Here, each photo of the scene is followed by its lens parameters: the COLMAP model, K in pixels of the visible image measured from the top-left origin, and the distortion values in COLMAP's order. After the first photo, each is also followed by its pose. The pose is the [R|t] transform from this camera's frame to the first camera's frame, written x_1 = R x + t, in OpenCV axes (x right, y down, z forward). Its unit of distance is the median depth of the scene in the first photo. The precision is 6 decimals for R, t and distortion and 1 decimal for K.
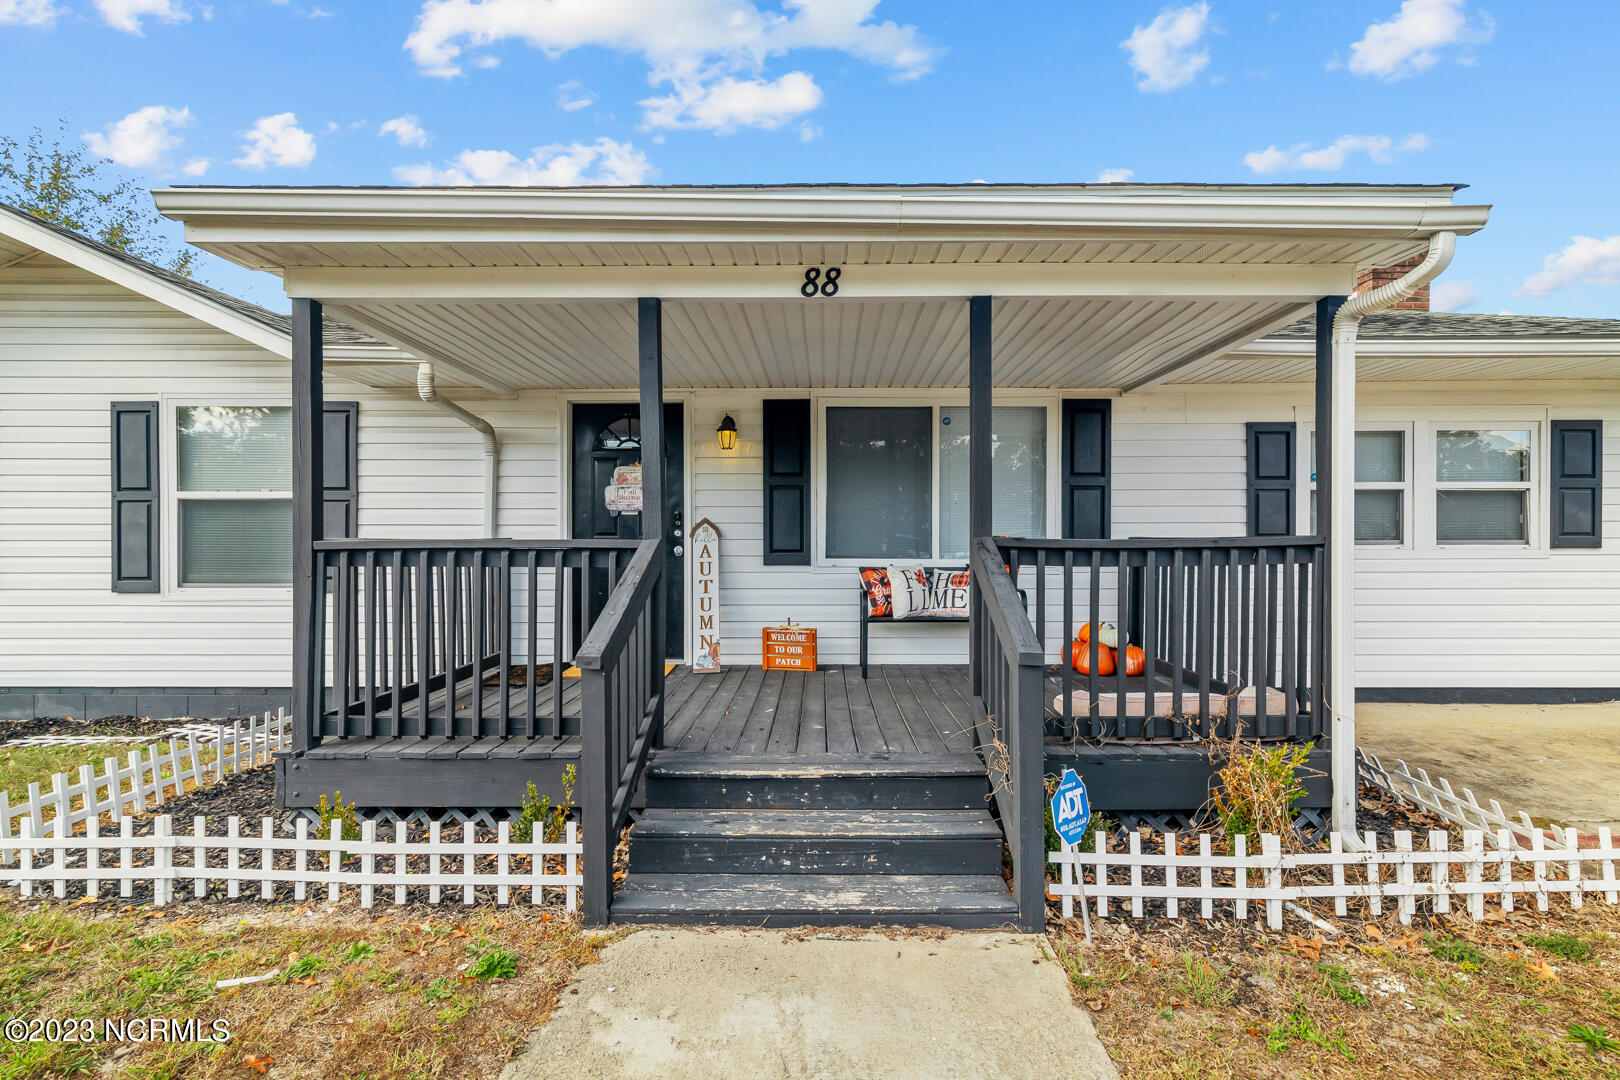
lens RADIAL K [[726.5, 0, 820.8], [0, 726.5, 544.2], [0, 0, 1]] dist [0.005845, 0.000120]
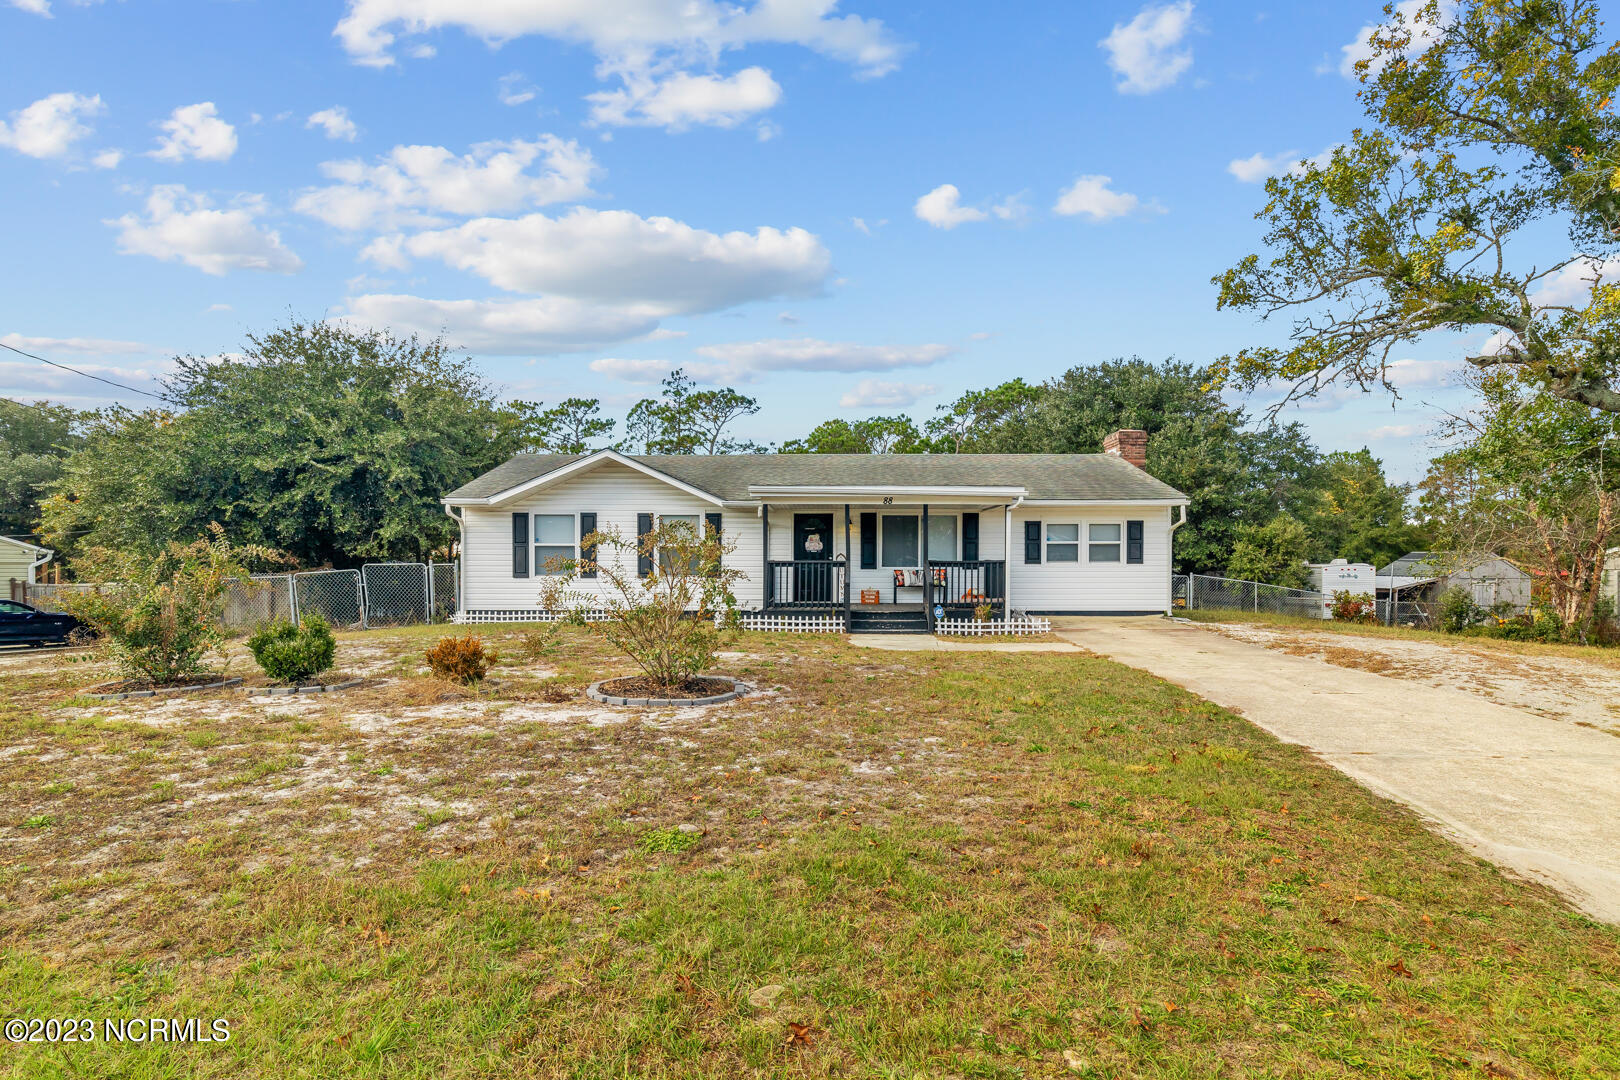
lens RADIAL K [[726.5, 0, 820.8], [0, 726.5, 544.2], [0, 0, 1]] dist [0.005845, 0.000120]
pose [[0.999856, 0.000901, -0.016966, -0.192165], [-0.001372, 0.999614, -0.027744, 0.009952], [0.016934, 0.027763, 0.999471, -1.962515]]
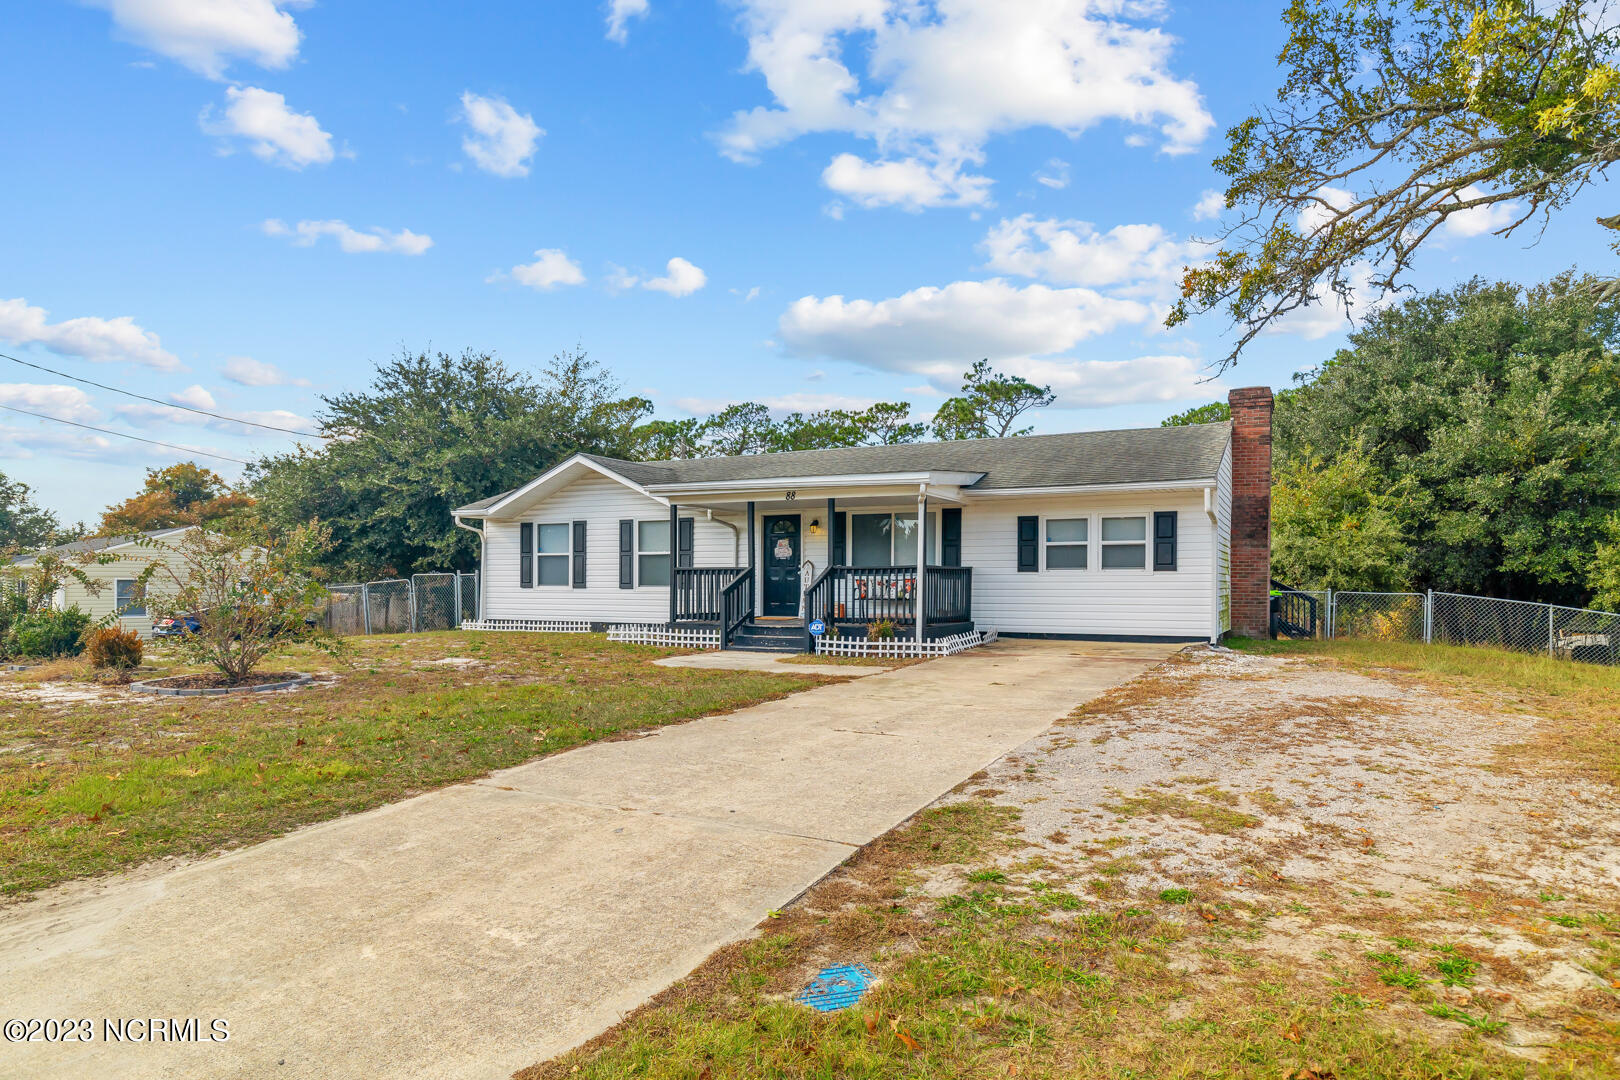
lens RADIAL K [[849.7, 0, 883.5], [0, 849.7, 565.7], [0, 0, 1]] dist [0.003811, 0.000501]
pose [[0.921281, -0.005372, -0.388862, 1.234092], [-0.004498, 0.999691, -0.024466, 0.054926], [0.388873, 0.024289, 0.920971, -1.616090]]
